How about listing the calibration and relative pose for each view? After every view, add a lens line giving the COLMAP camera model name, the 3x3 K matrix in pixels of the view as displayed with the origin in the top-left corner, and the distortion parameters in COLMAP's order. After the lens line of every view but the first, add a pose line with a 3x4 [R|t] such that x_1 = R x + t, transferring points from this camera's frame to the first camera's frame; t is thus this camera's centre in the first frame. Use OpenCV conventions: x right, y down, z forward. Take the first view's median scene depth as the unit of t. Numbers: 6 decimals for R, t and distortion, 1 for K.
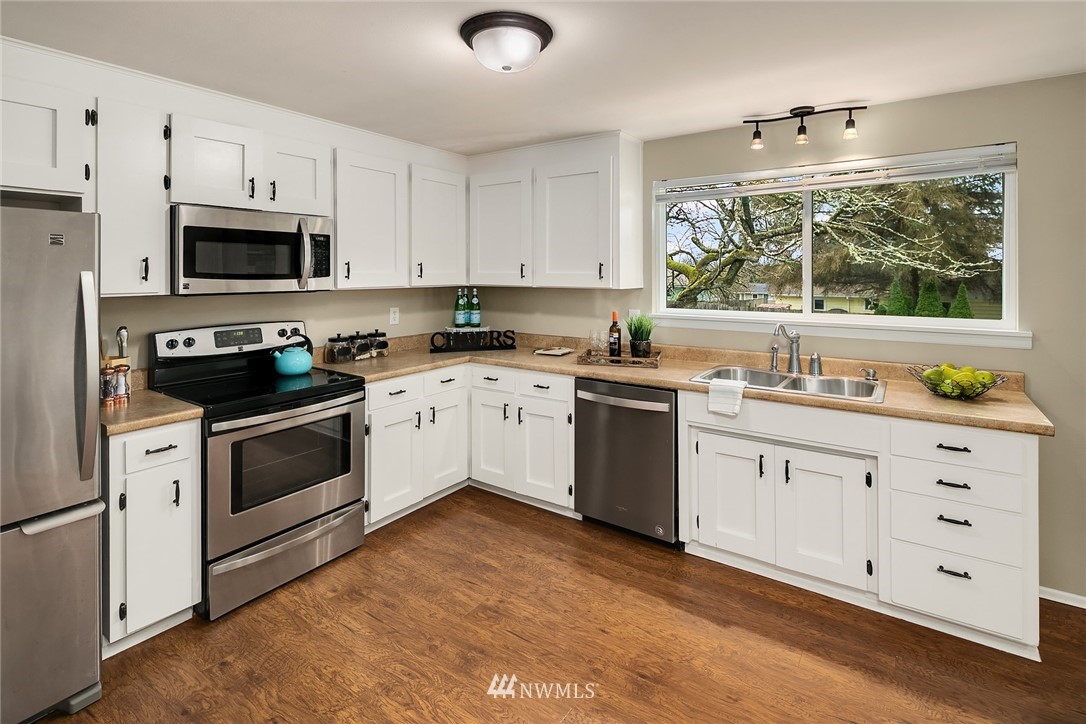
lens RADIAL K [[524.5, 0, 541.3], [0, 524.5, 273.9], [0, 0, 1]] dist [0.003184, -0.004601]
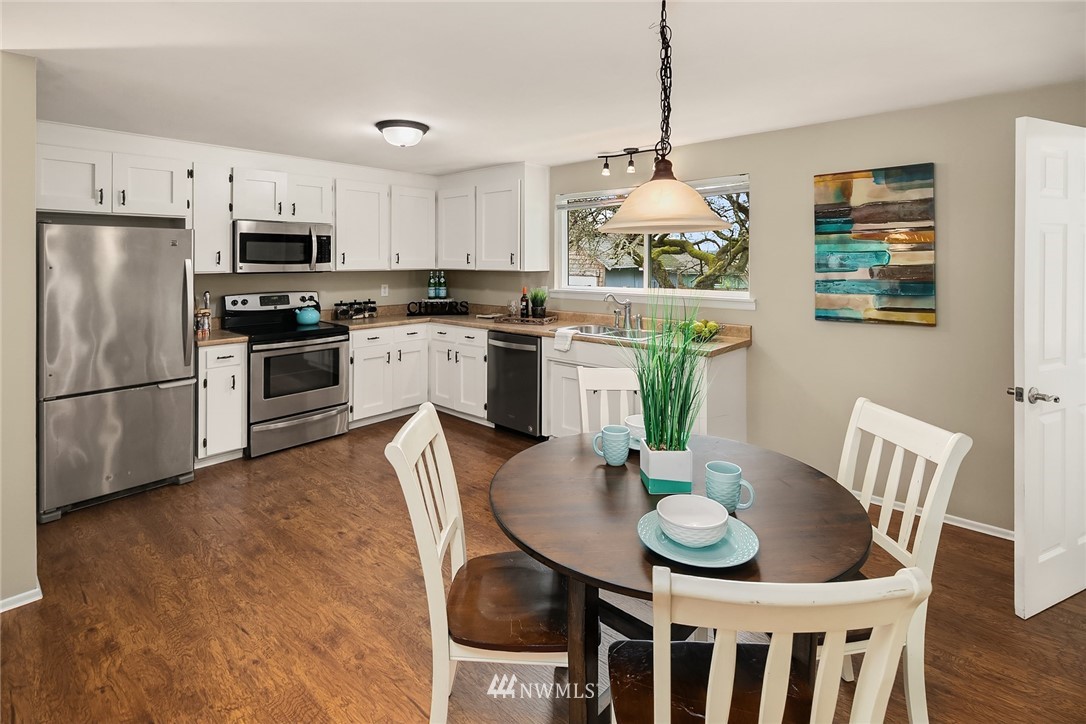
lens RADIAL K [[526.5, 0, 545.8], [0, 526.5, 260.1], [0, 0, 1]] dist [0.000345, -0.000649]
pose [[0.993273, -0.000240, -0.115795, 0.429101], [-0.000081, 0.999996, -0.002765, 0.002343], [0.115795, 0.002756, 0.993269, -0.497887]]
